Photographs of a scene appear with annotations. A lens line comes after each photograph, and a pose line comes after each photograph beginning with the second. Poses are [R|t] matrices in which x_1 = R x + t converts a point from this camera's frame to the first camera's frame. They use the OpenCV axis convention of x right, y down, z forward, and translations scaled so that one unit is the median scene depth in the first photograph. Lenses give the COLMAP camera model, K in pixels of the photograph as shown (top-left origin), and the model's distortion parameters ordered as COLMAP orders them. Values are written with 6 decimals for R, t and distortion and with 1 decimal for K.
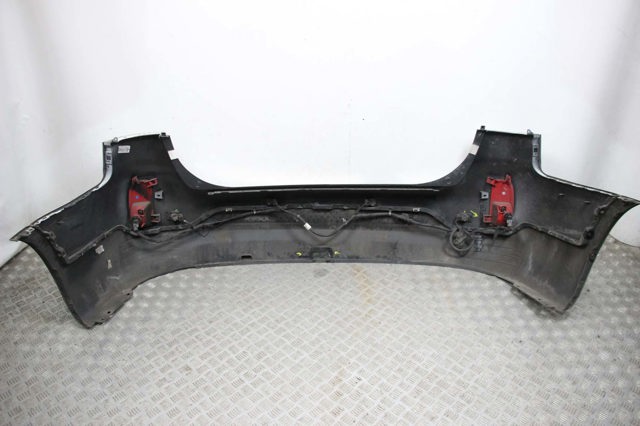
lens RADIAL K [[531.1, 0, 320.0], [0, 531.1, 213.0], [0, 0, 1]] dist [-0.177975, 0.164237]
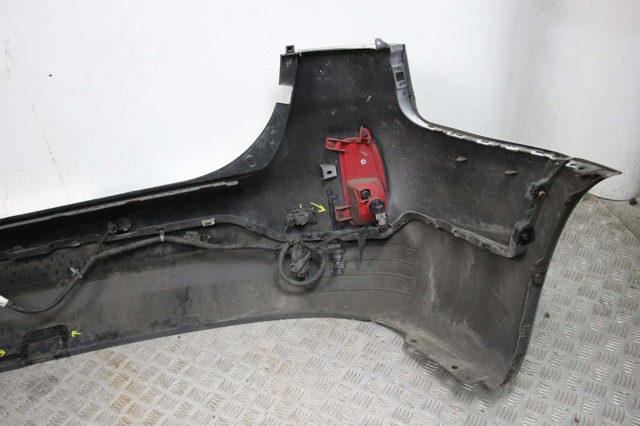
lens RADIAL K [[716.8, 0, 320.0], [0, 716.8, 213.0], [0, 0, 1]] dist [-0.013397, 0.012309]
pose [[0.970049, -0.205773, 0.129083, 0.212511], [0.189962, 0.973823, 0.124834, -0.088496], [-0.151392, -0.096574, 0.983745, 0.298751]]
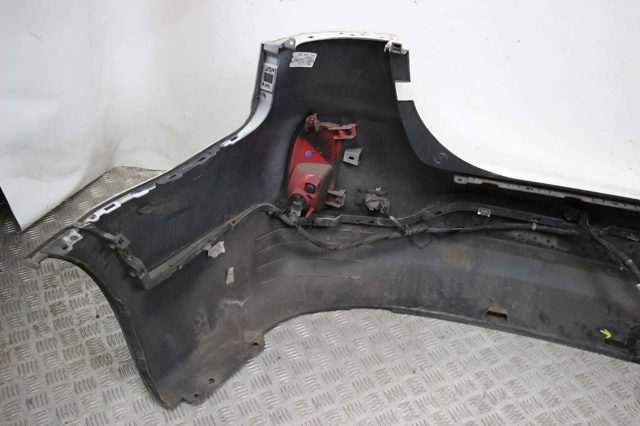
lens RADIAL K [[716.8, 0, 320.0], [0, 716.8, 213.0], [0, 0, 1]] dist [-0.013397, 0.012309]
pose [[0.941669, 0.244661, -0.231084, -0.170255], [-0.197514, 0.957733, 0.209130, -0.118416], [0.272483, -0.151289, 0.950192, 0.352109]]
